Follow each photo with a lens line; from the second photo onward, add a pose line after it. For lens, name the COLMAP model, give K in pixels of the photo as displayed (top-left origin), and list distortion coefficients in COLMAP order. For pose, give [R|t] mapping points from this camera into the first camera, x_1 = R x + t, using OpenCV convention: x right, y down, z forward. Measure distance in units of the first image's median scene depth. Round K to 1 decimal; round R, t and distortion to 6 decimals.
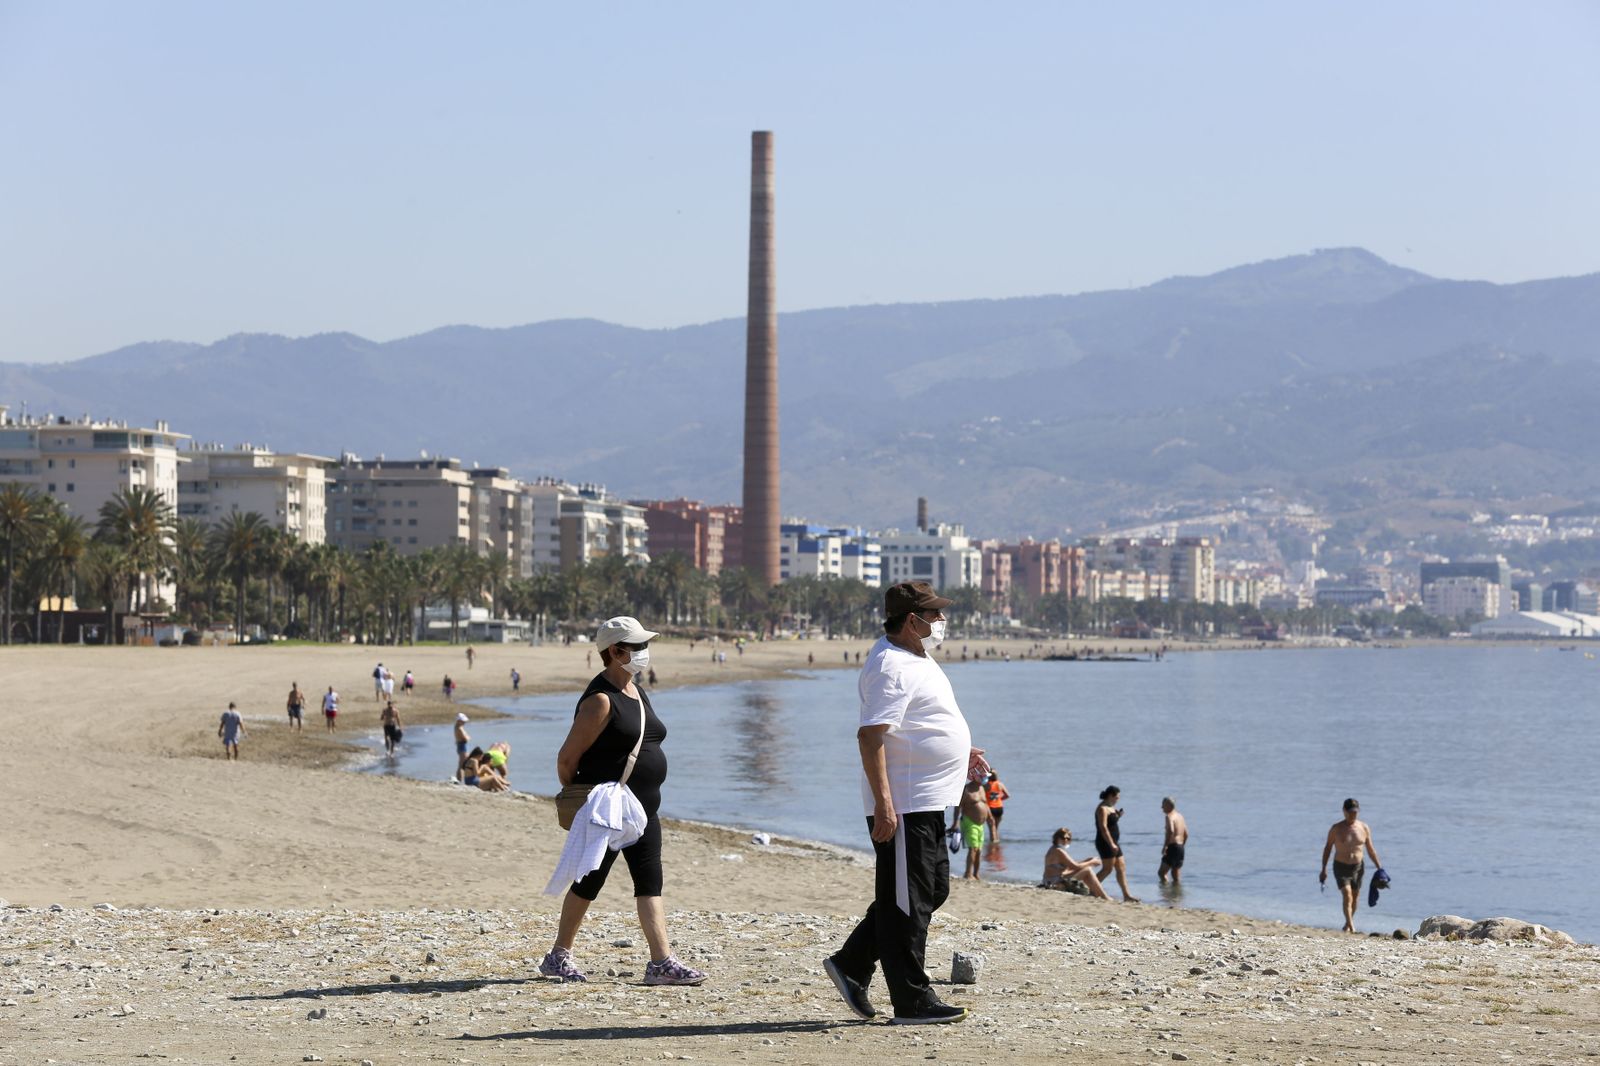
lens RADIAL K [[9283.8, 0, 790.4], [0, 9283.8, 532.2], [0, 0, 1]] dist [1.668489, 0.000000]
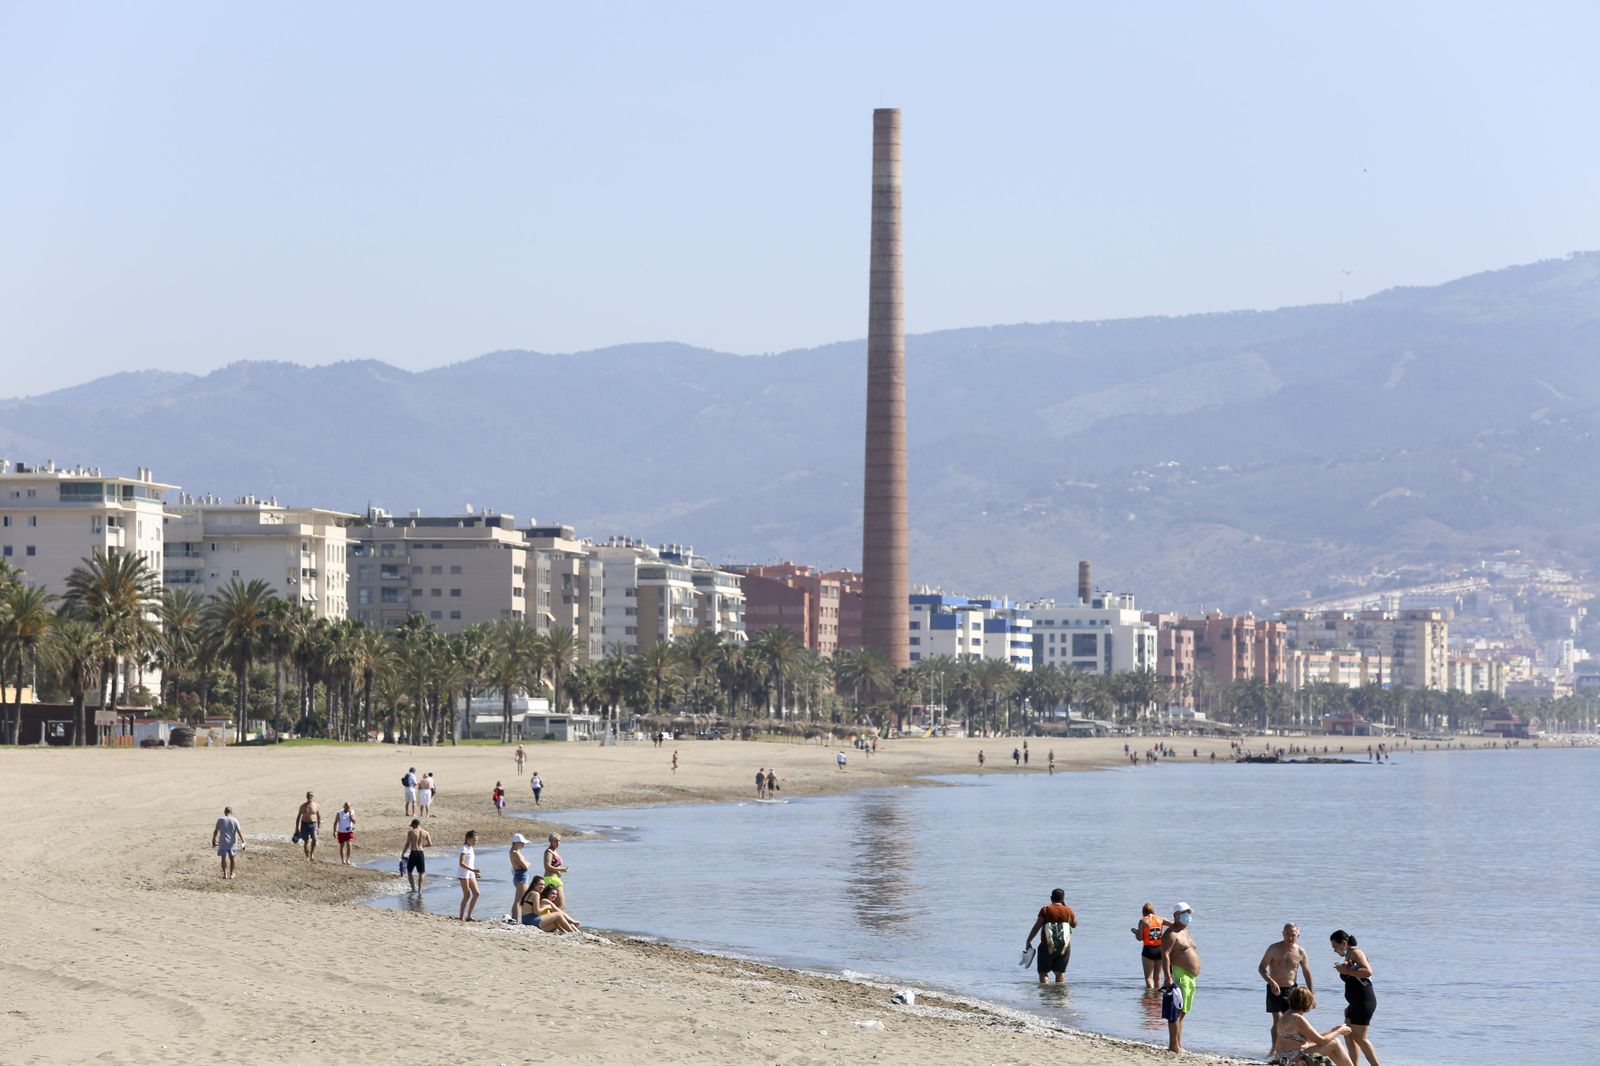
lens RADIAL K [[9283.8, 0, 810.7], [0, 9283.8, 533.2], [0, 0, 1]] dist [1.668489, 0.000000]
pose [[0.999996, -0.001758, -0.002430, -0.007695], [0.001737, 0.999959, -0.008833, 0.000974], [0.002445, 0.008829, 0.999958, 0.190574]]
